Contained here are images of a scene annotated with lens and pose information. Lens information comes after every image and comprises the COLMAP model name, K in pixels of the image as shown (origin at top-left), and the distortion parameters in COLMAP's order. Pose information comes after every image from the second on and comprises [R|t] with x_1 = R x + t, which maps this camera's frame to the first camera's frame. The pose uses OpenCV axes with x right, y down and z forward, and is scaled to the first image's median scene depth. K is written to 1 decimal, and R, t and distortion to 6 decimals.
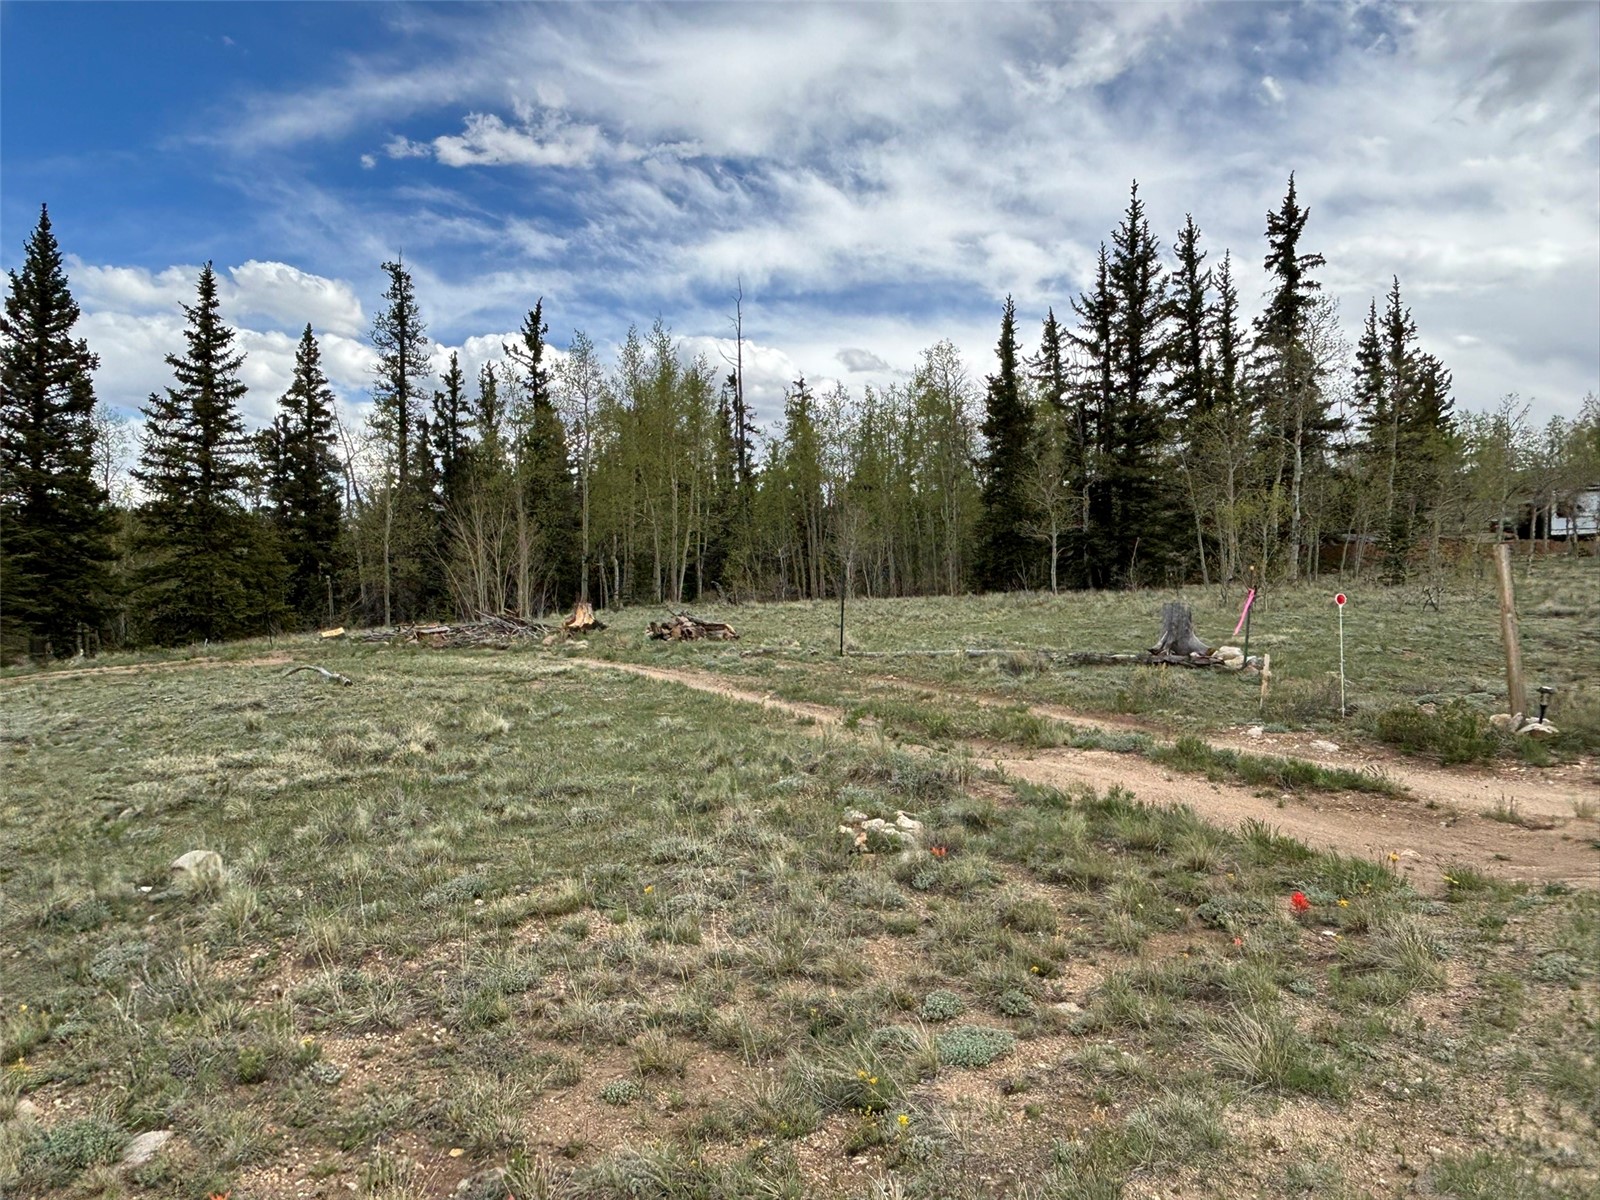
lens RADIAL K [[1089.4, 0, 800.5], [0, 1089.4, 599.1], [0, 0, 1]] dist [0.047885, -0.065692]
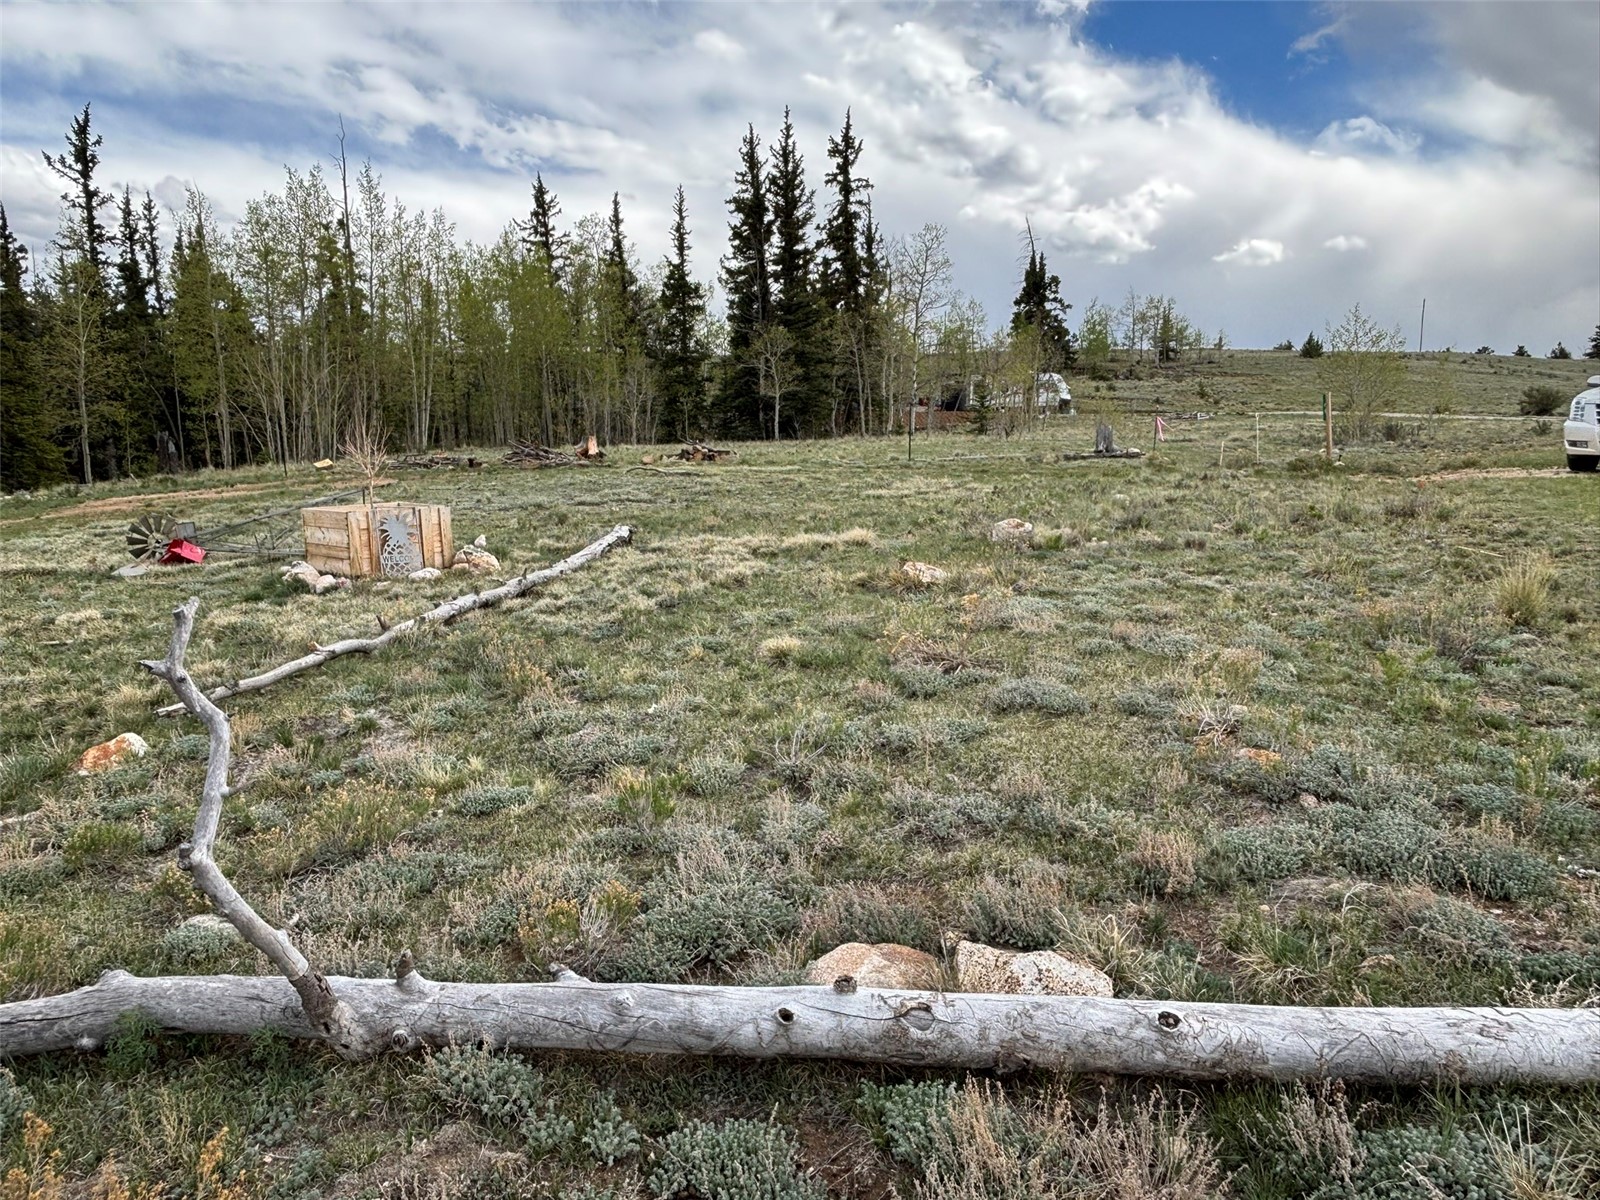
lens RADIAL K [[1119.3, 0, 801.8], [0, 1119.3, 600.9], [0, 0, 1]] dist [0.051943, -0.083444]
pose [[0.848181, -0.064529, 0.525761, -0.265353], [0.004675, 0.993426, 0.114385, 0.017269], [-0.529686, -0.094561, 0.842906, -0.085814]]
